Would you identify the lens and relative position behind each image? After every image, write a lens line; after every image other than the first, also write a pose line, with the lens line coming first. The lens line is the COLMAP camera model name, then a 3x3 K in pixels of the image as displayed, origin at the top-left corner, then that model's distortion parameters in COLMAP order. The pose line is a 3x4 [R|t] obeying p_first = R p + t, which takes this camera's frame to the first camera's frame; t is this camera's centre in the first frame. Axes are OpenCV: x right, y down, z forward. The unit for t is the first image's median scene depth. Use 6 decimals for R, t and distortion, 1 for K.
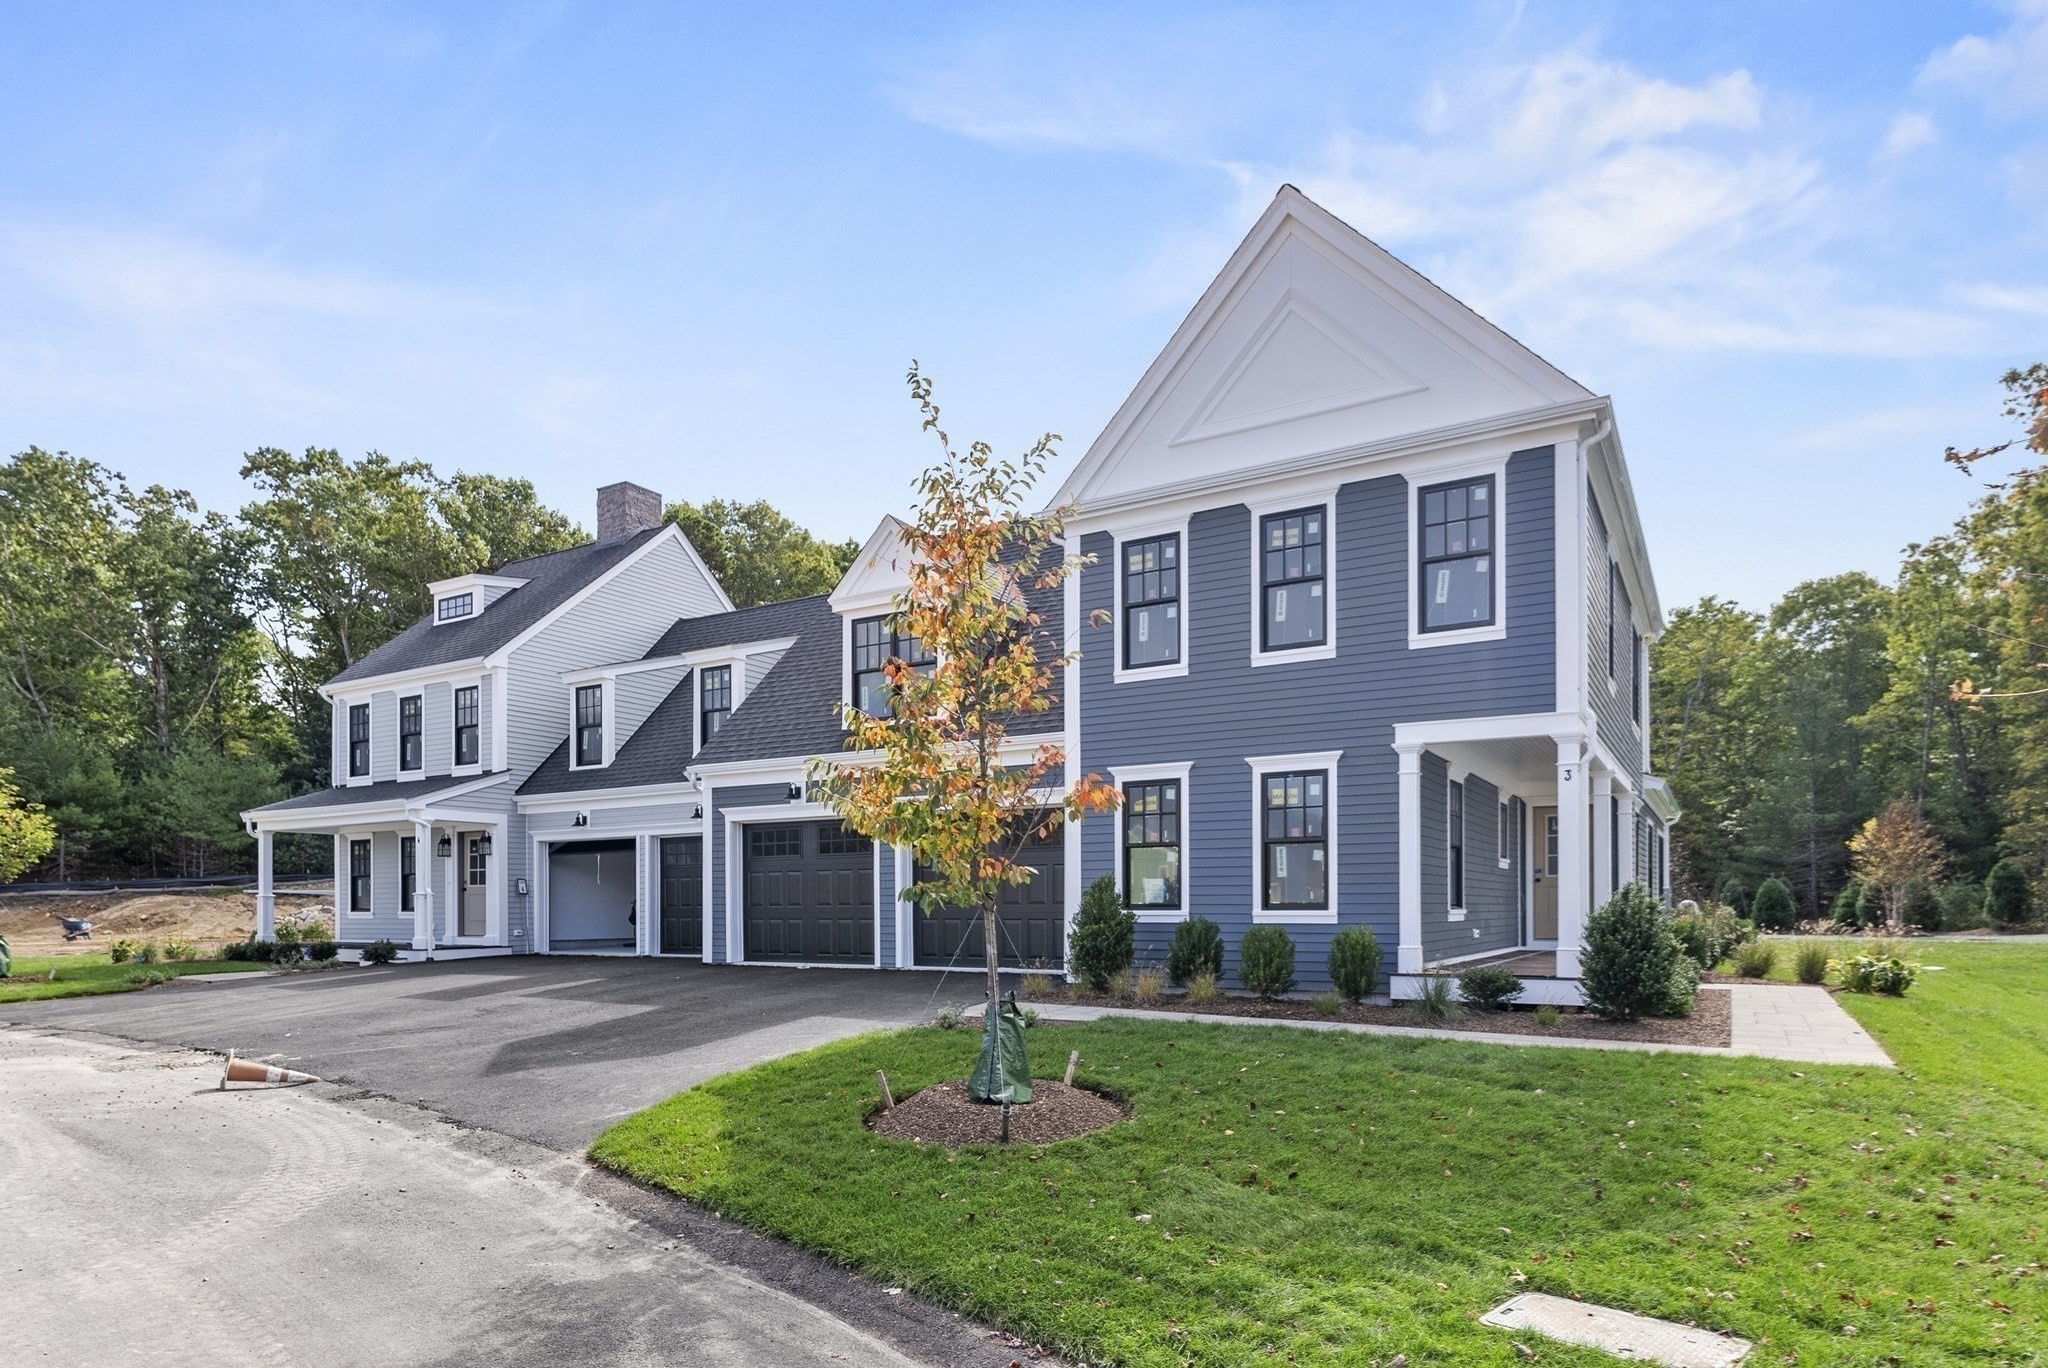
lens RADIAL K [[1164.0, 0, 1025.2], [0, 1164.0, 901.5], [0, 0, 1]] dist [0.001337, 0.000233]
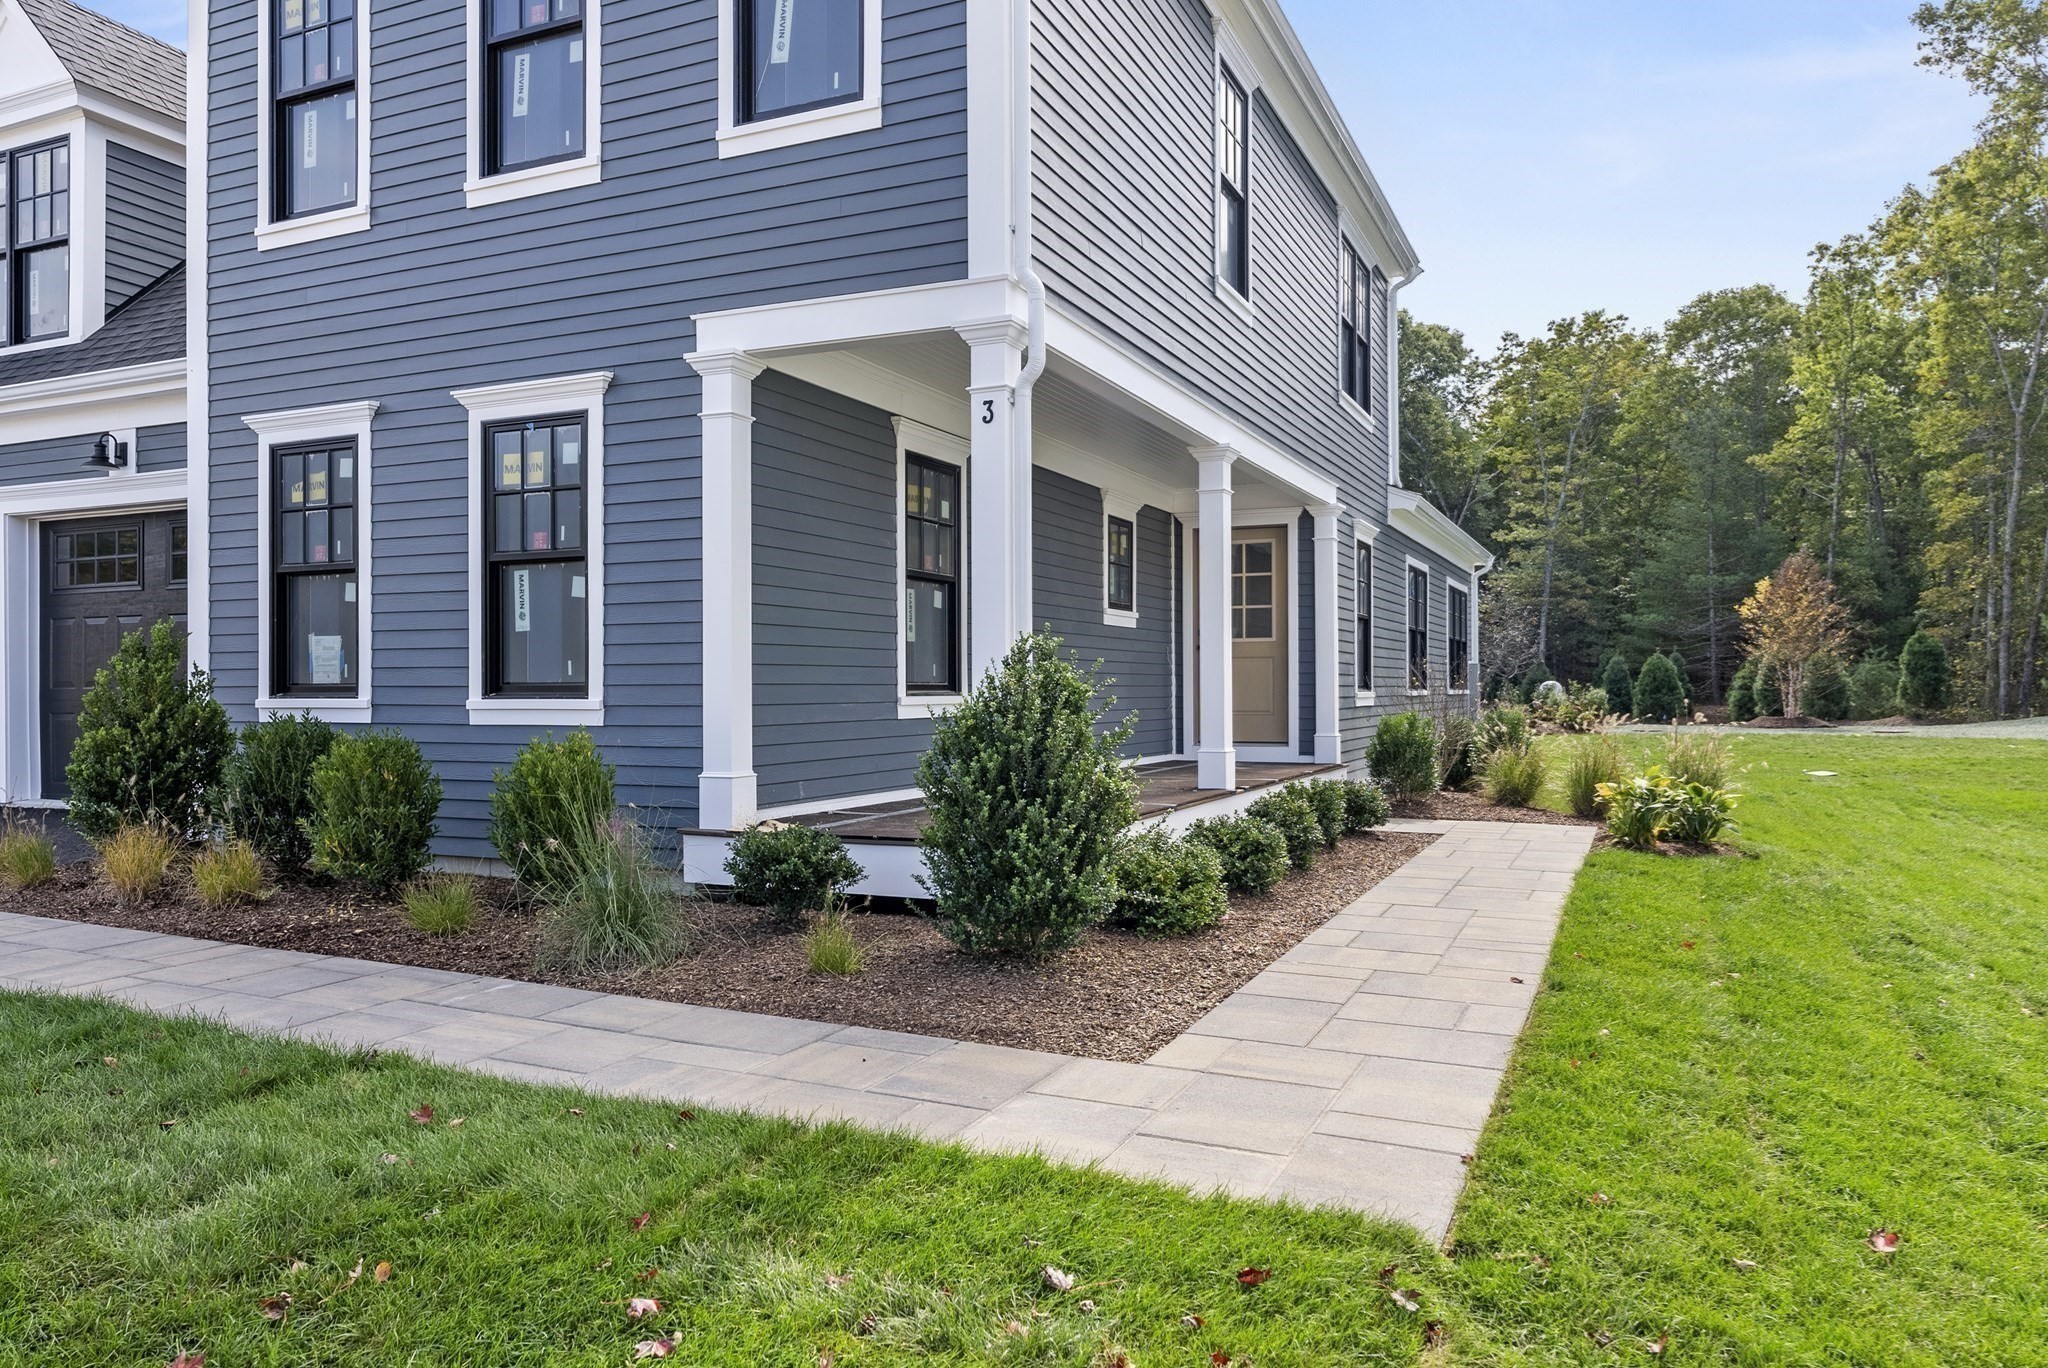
lens RADIAL K [[1367.7, 0, 1017.0], [0, 1367.7, 683.0], [0, 0, 1]] dist [-0.002878, -0.001743]
pose [[0.994350, 0.000592, 0.106154, 0.268601], [-0.000624, 1.000000, 0.000264, 0.000452], [-0.106154, -0.000329, 0.994350, 0.290099]]
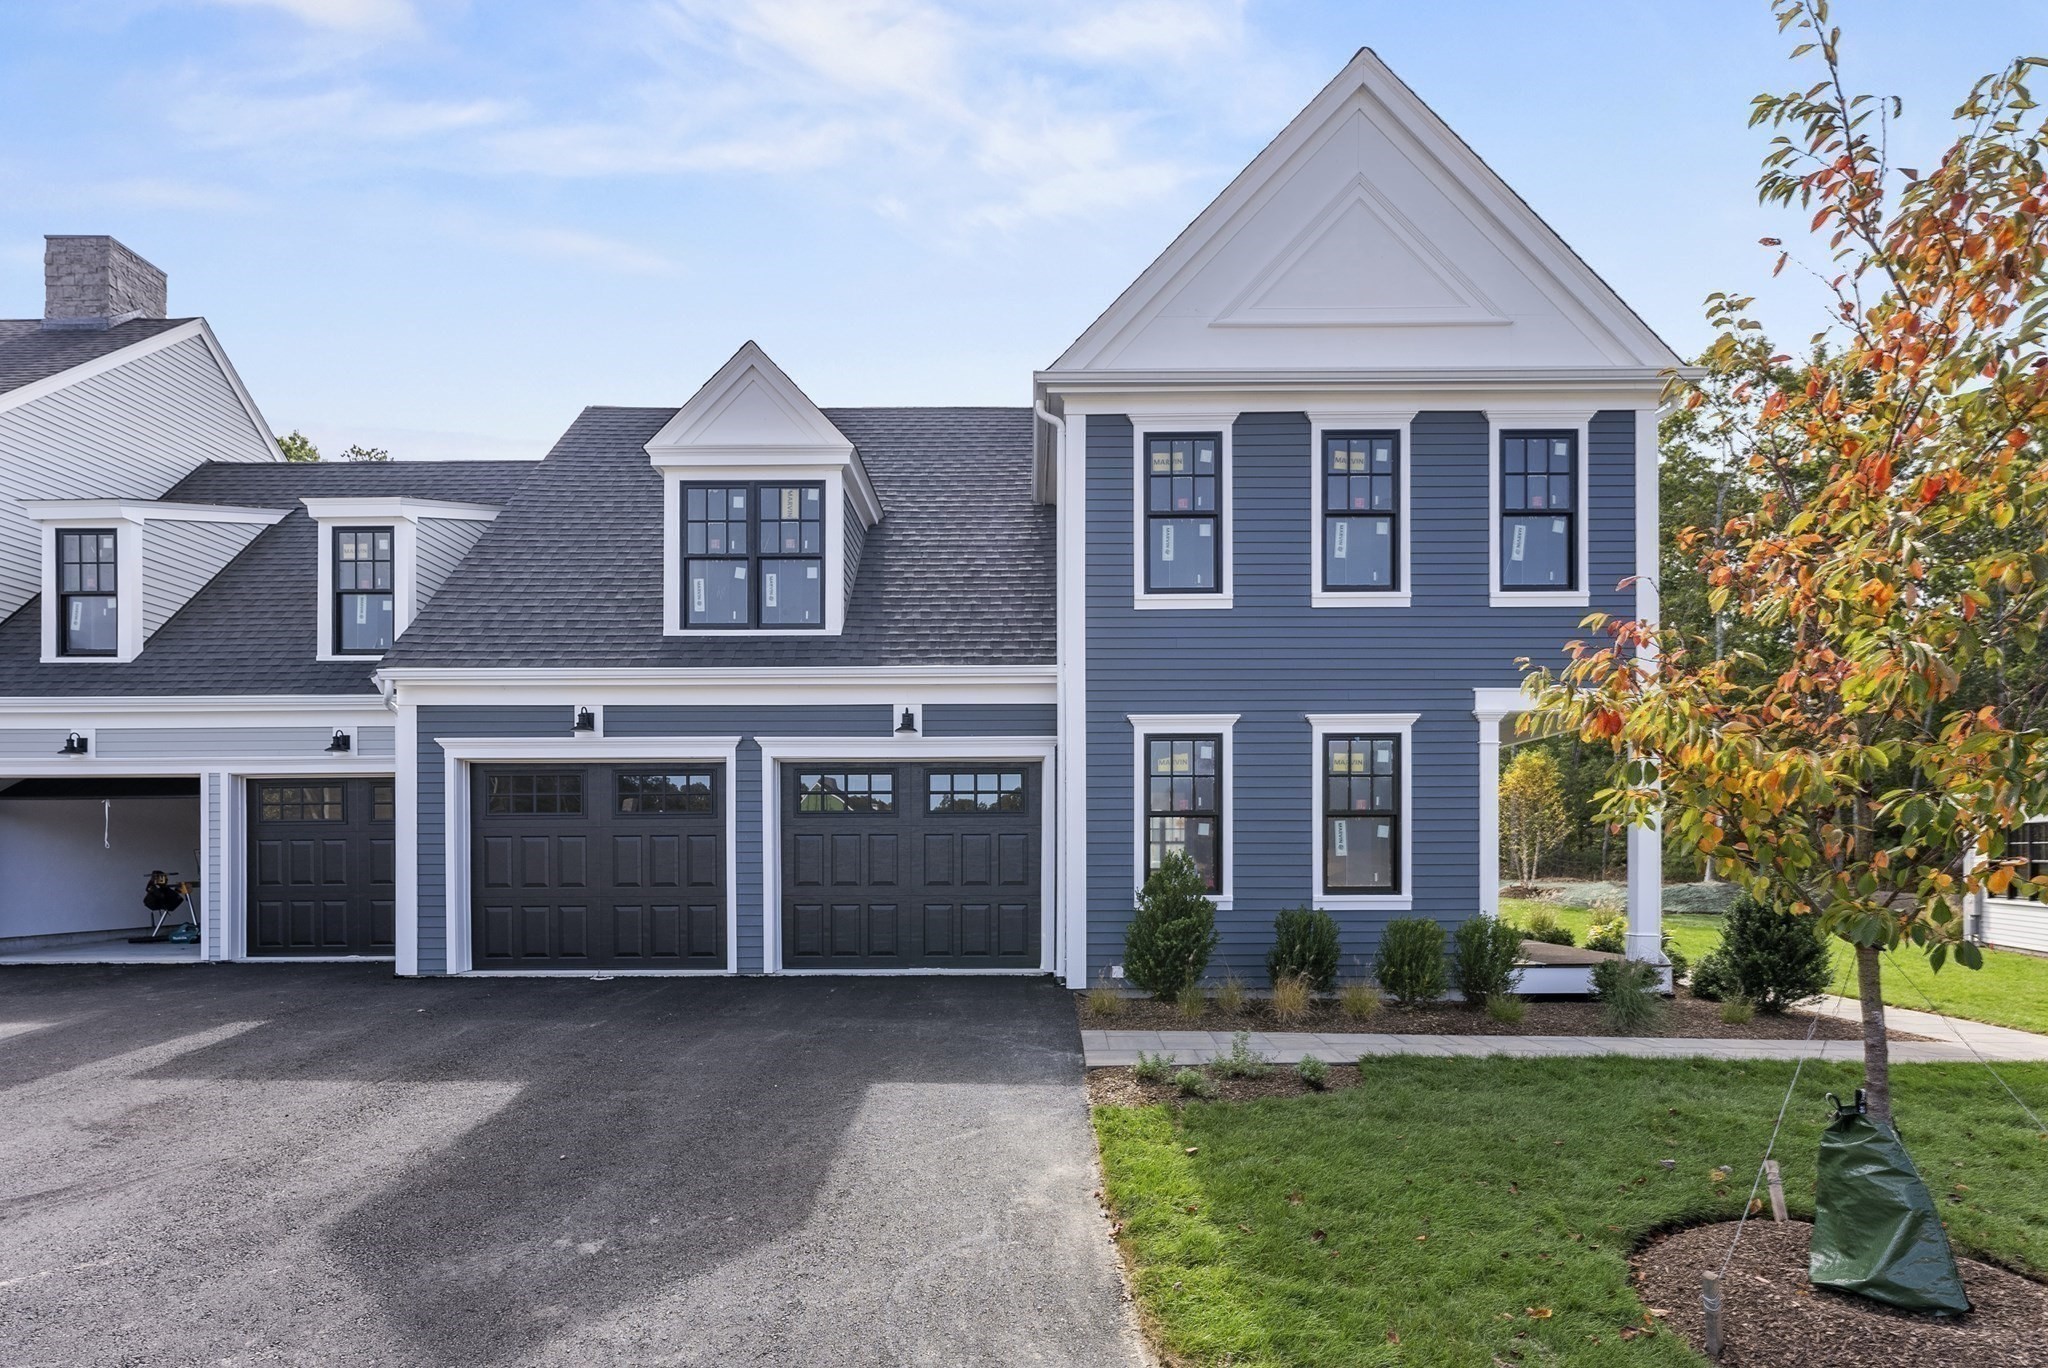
lens RADIAL K [[989.5, 0, 944.2], [0, 989.5, 855.1], [0, 0, 1]] dist [-0.002934, -0.000114]
pose [[0.864809, -0.000264, 0.502101, -0.291825], [-0.002506, 0.999985, 0.004842, -0.017693], [-0.502095, -0.005445, 0.864795, 0.375499]]
